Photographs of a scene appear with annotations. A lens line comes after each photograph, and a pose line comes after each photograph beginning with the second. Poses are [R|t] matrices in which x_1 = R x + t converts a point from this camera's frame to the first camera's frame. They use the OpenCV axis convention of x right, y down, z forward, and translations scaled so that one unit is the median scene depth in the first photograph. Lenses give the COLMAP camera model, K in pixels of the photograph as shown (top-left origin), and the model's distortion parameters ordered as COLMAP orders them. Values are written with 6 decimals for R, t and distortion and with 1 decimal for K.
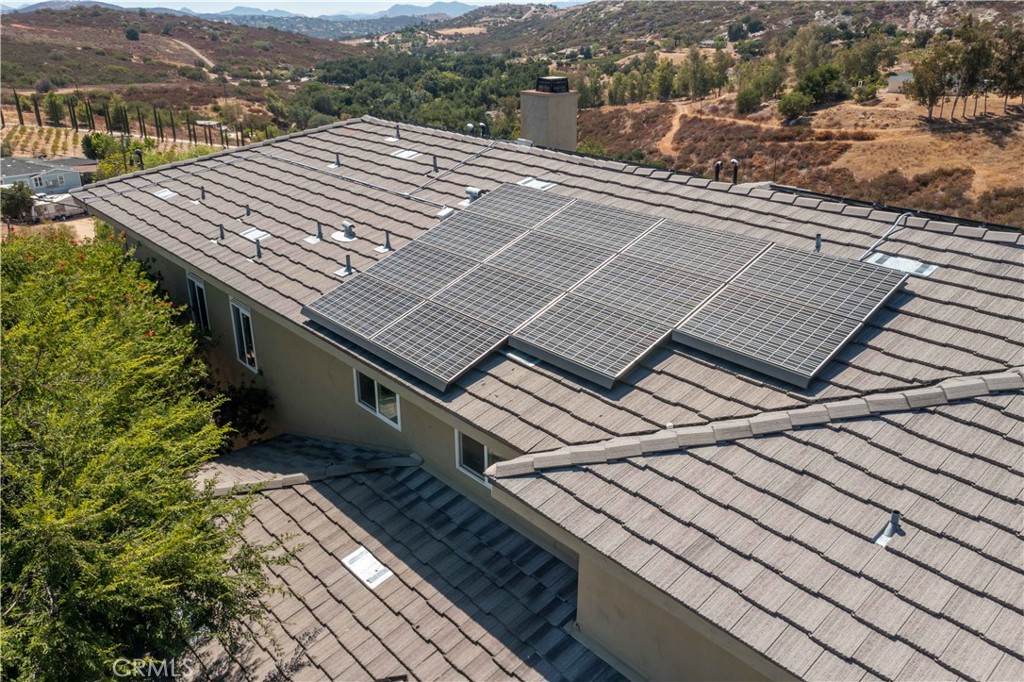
lens RADIAL K [[807.9, 0, 508.3], [0, 807.9, 335.1], [0, 0, 1]] dist [-0.014097, 0.014495]
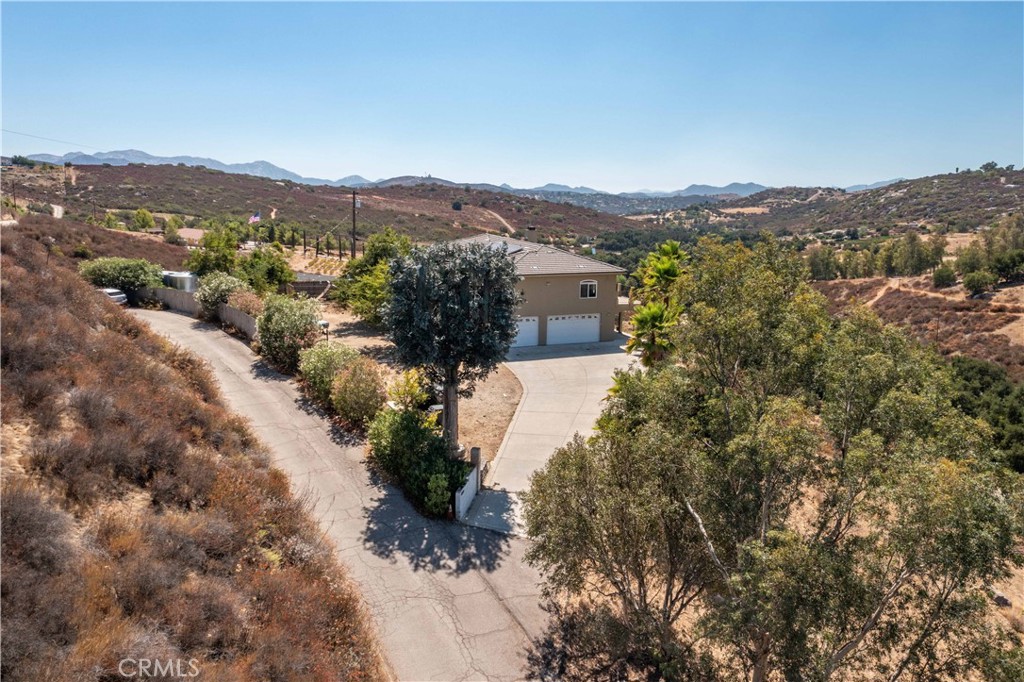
lens RADIAL K [[807.9, 0, 511.2], [0, 807.9, 342.2], [0, 0, 1]] dist [-0.014097, 0.014495]
pose [[0.939703, 0.081939, -0.332030, 0.043562], [-0.144695, 0.974952, -0.168912, 0.031024], [0.309872, 0.206770, 0.928022, -0.088171]]
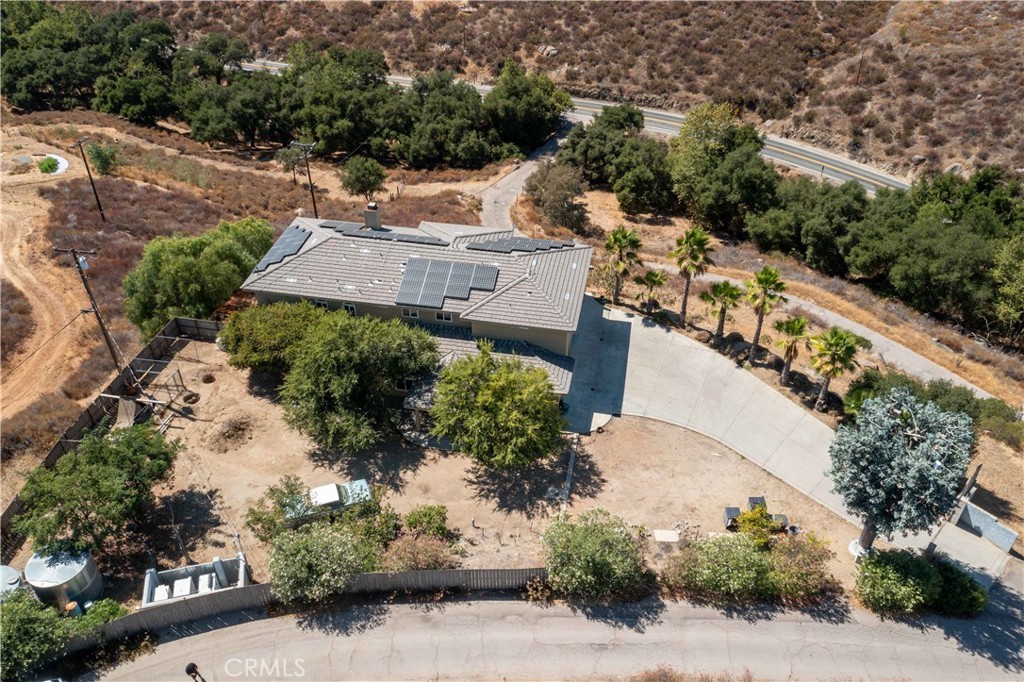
lens RADIAL K [[807.9, 0, 511.8], [0, 807.9, 337.8], [0, 0, 1]] dist [-0.014097, 0.014495]
pose [[0.785859, -0.376782, 0.490368, -0.040137], [0.231895, 0.914641, 0.331146, -0.023825], [-0.573280, -0.146520, 0.806152, -0.062727]]
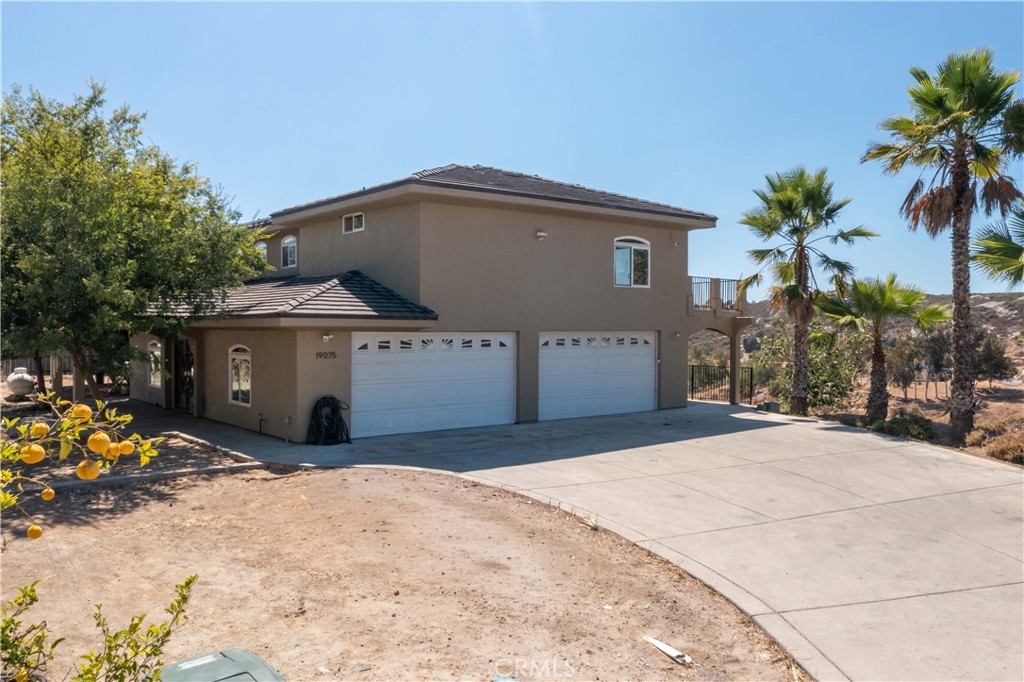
lens RADIAL K [[807.9, 0, 511.3], [0, 807.9, 340.9], [0, 0, 1]] dist [-0.014097, 0.014495]
pose [[0.998933, 0.005319, -0.045869, 0.013092], [-0.021679, 0.931086, -0.364156, 0.022334], [0.040771, 0.364762, 0.930208, -0.022037]]
